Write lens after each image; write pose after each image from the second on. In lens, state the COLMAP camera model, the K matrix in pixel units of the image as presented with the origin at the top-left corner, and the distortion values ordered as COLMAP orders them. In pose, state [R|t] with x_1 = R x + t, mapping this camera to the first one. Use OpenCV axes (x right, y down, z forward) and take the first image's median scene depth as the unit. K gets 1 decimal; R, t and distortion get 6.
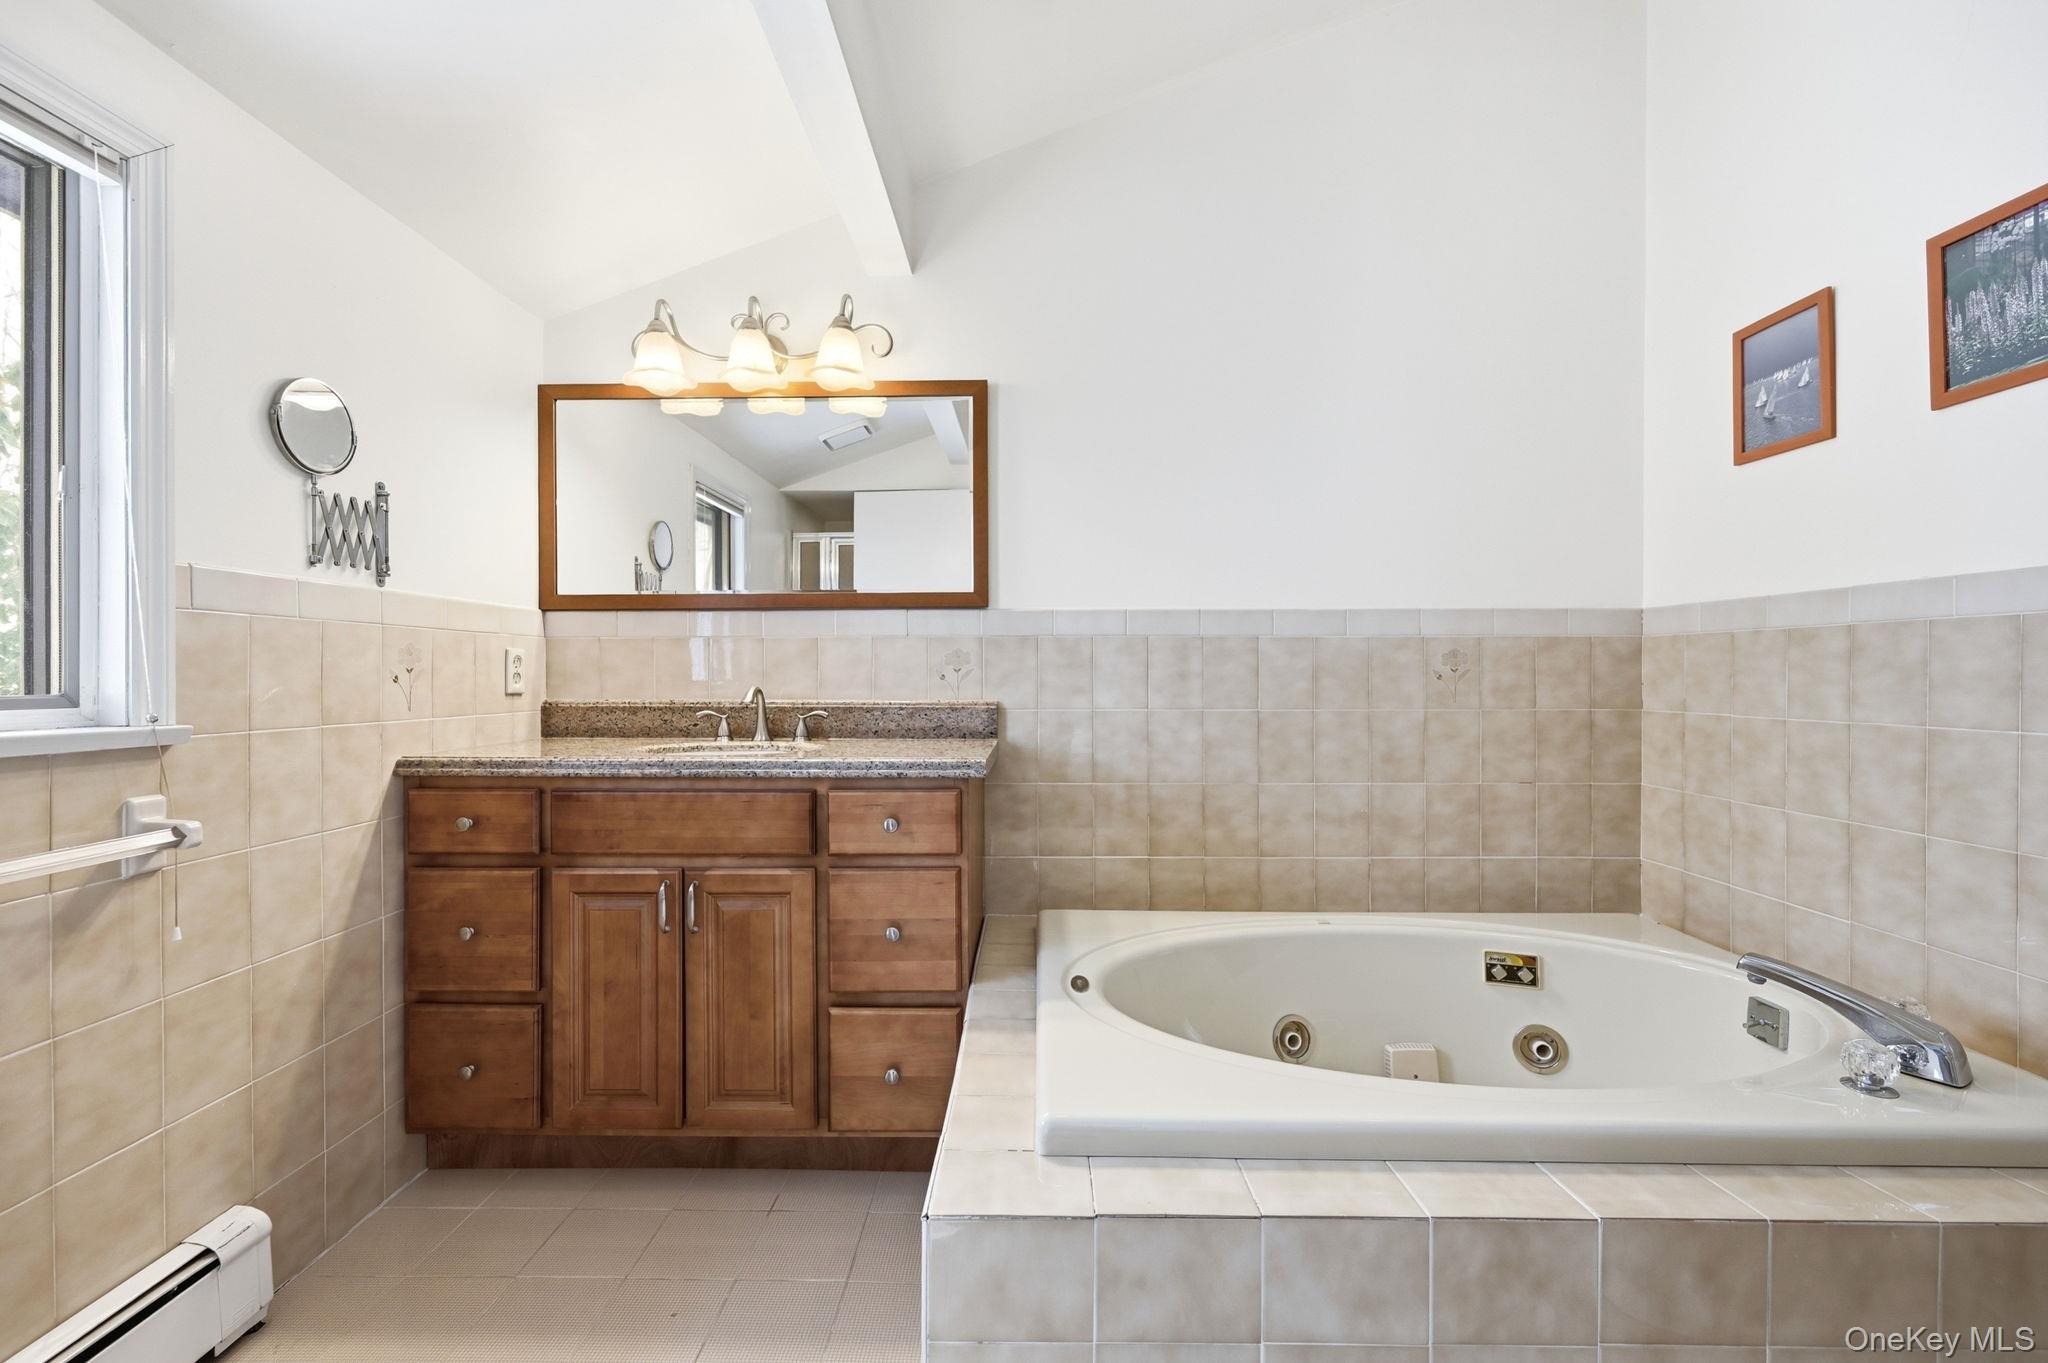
lens RADIAL K [[866.0, 0, 1020.9], [0, 866.0, 678.8], [0, 0, 1]] dist [-0.000524, -0.000325]
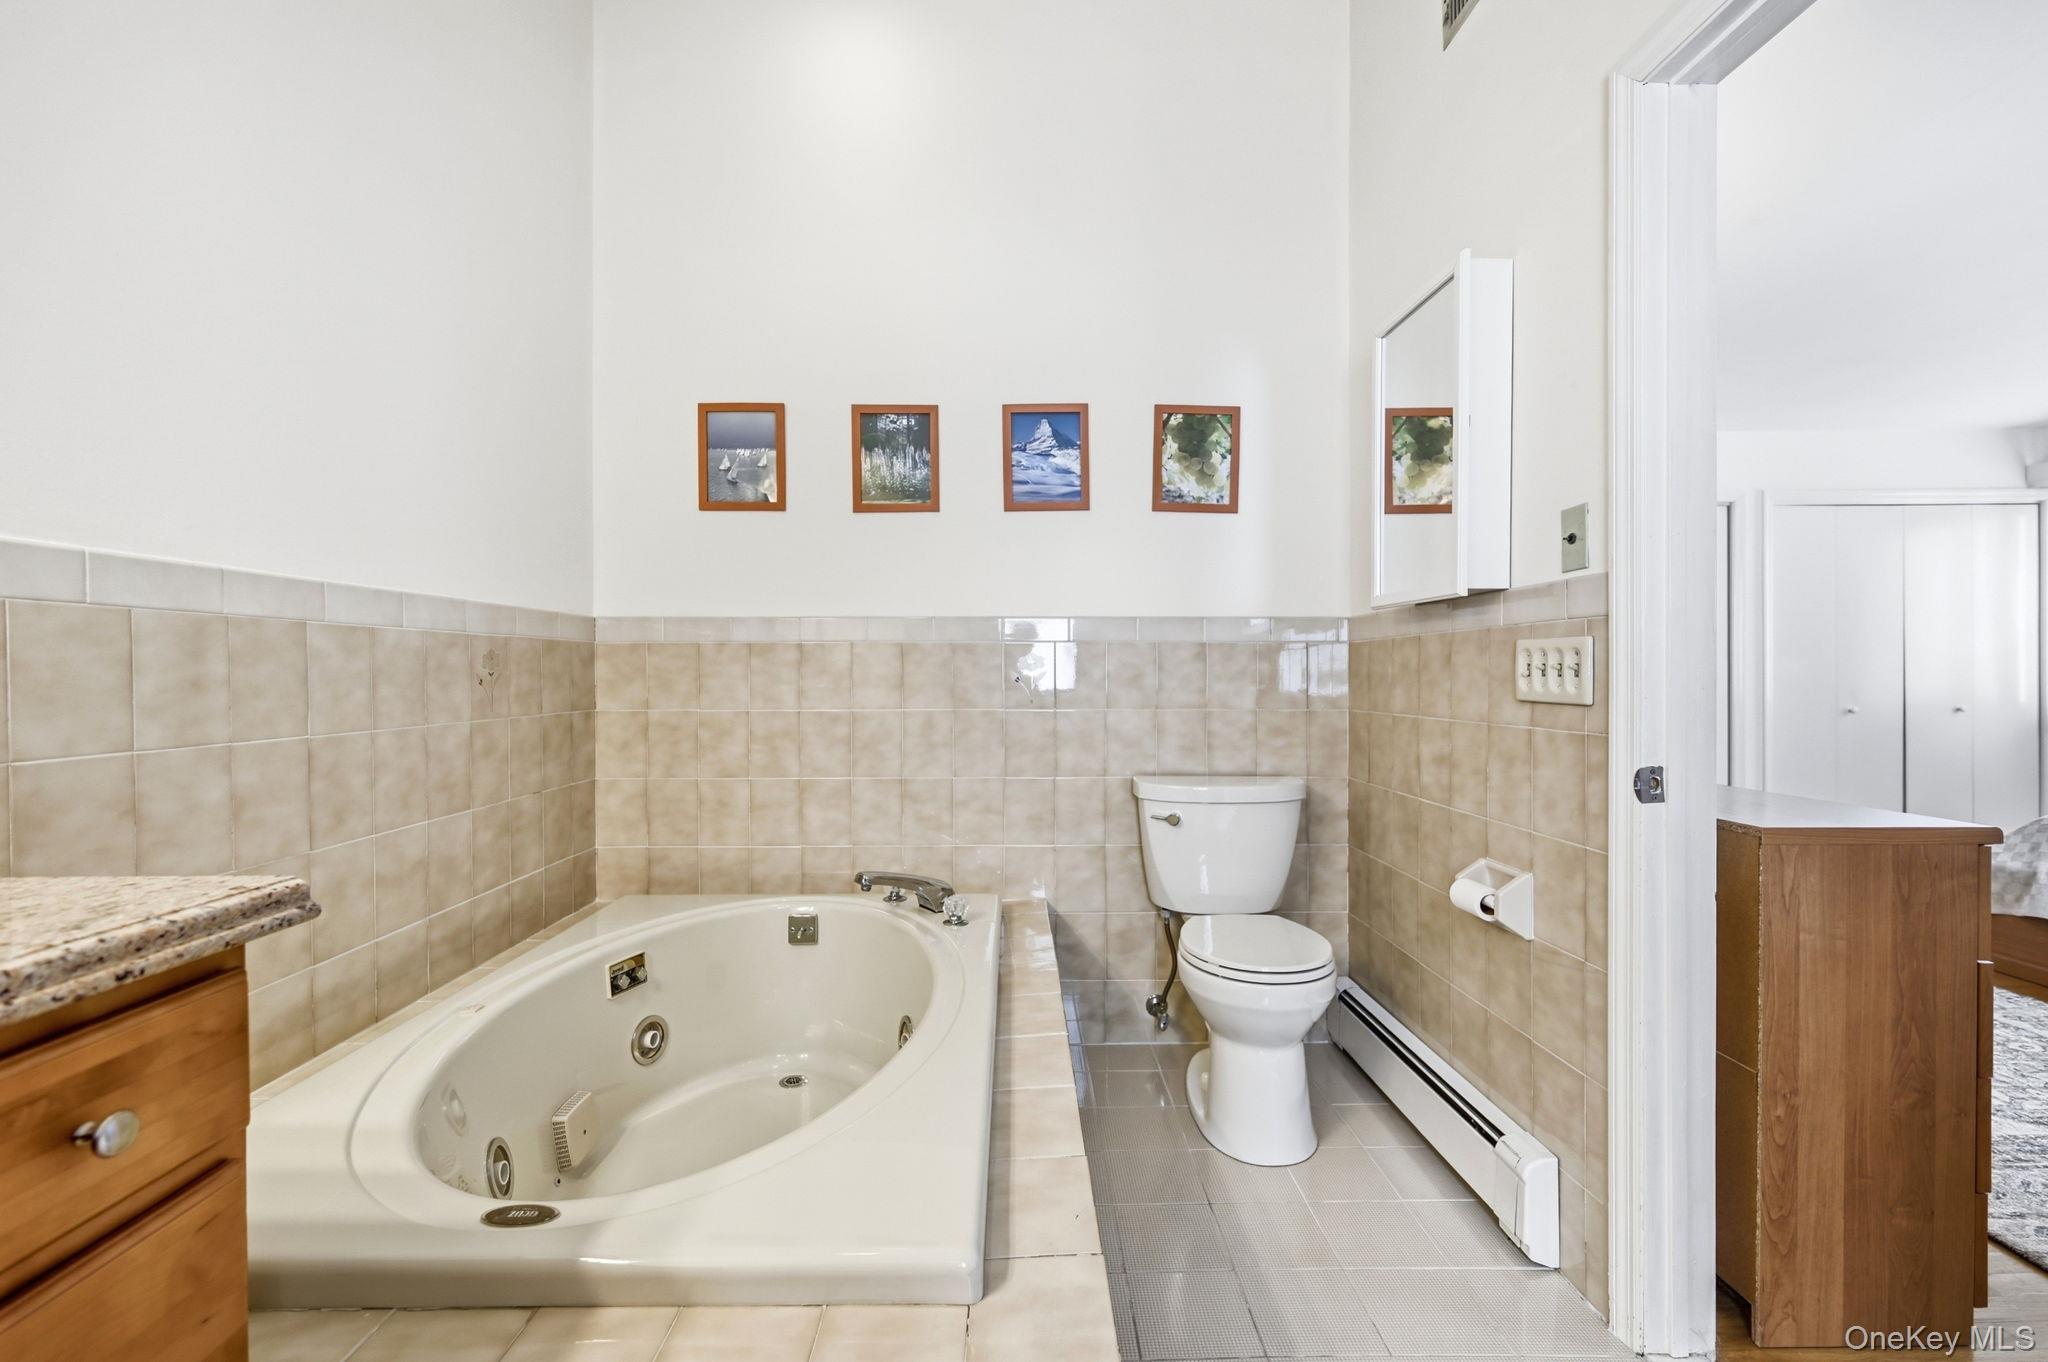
lens RADIAL K [[866.0, 0, 1020.9], [0, 866.0, 678.3], [0, 0, 1]] dist [-0.000524, -0.000325]
pose [[-0.020163, -0.007161, 0.999771, -0.465924], [0.008832, 0.999934, 0.007340, -0.009156], [-0.999758, 0.008978, -0.020099, 0.603872]]
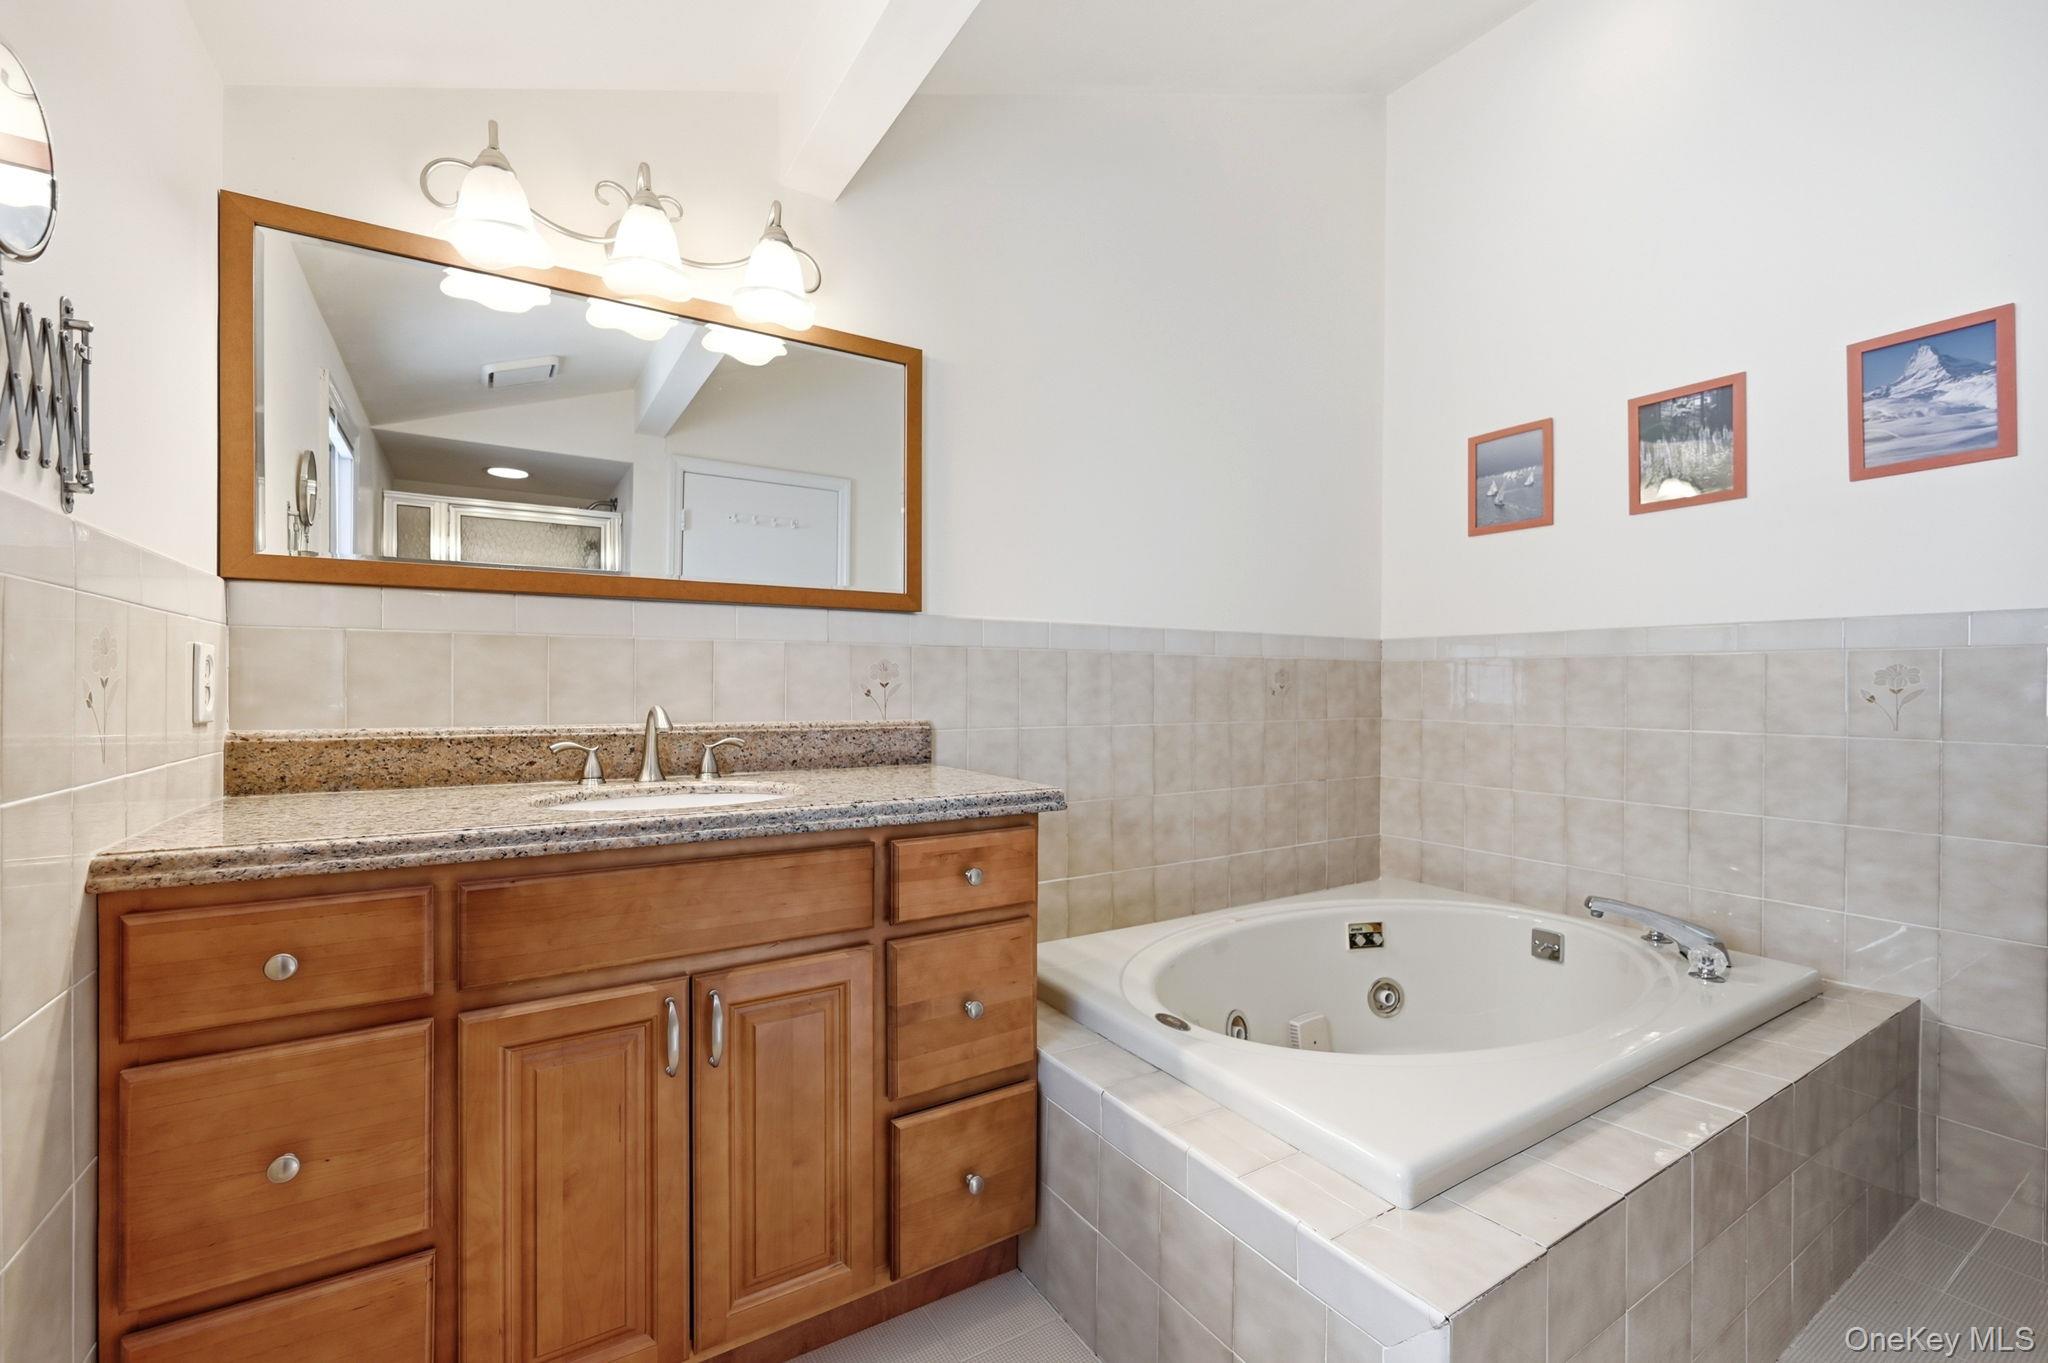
lens RADIAL K [[854.9, 0, 1023.4], [0, 854.9, 687.8], [0, 0, 1]] dist [-0.000975, 0.000077]
pose [[0.839021, 0.002711, 0.544092, -0.514735], [-0.001806, 0.999996, -0.002197, -0.006618], [-0.544096, 0.000861, 0.839023, 0.279409]]
